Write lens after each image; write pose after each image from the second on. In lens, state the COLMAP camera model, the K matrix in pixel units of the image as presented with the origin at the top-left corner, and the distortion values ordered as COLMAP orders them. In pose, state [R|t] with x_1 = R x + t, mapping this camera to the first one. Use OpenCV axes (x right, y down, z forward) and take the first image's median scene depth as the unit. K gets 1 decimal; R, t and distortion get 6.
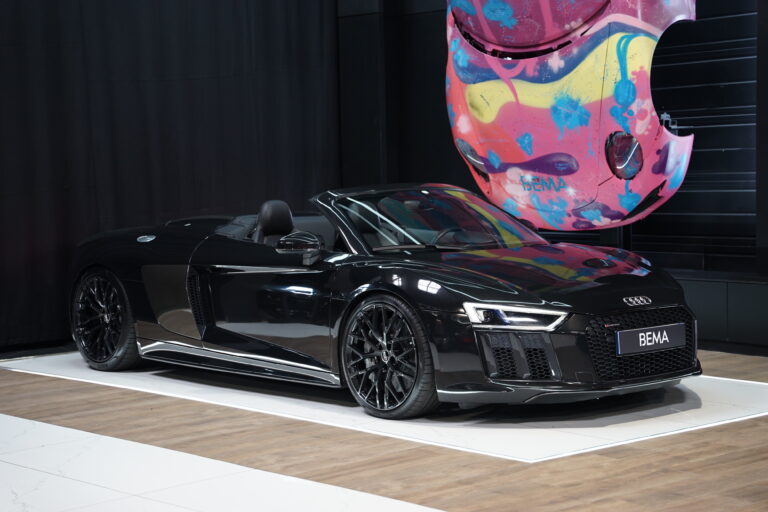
lens RADIAL K [[1479.7, 0, 385.4], [0, 1479.7, 251.6], [0, 0, 1]] dist [0.457160, -0.539622]
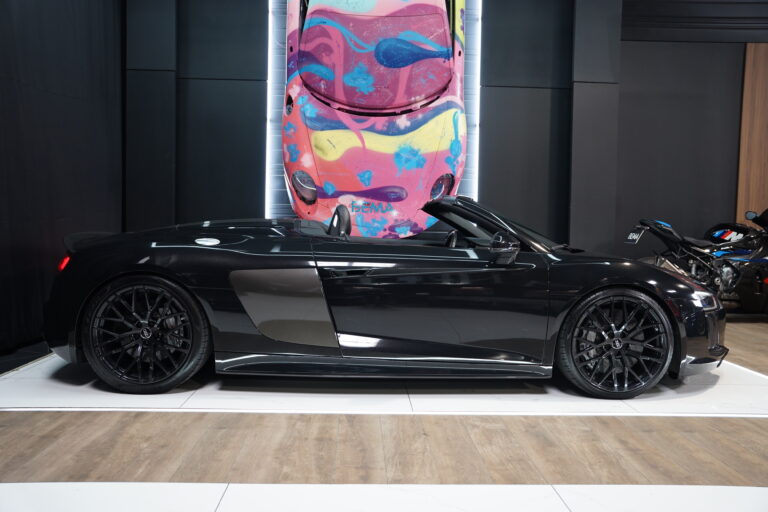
lens RADIAL K [[630.8, 0, 384.0], [0, 630.8, 256.0], [0, 0, 1]] dist [-0.044436, 0.000852]
pose [[0.647441, -0.006761, 0.762086, -0.351428], [0.014754, 0.999884, -0.003664, 0.003074], [-0.761973, 0.013616, 0.647466, 0.619075]]
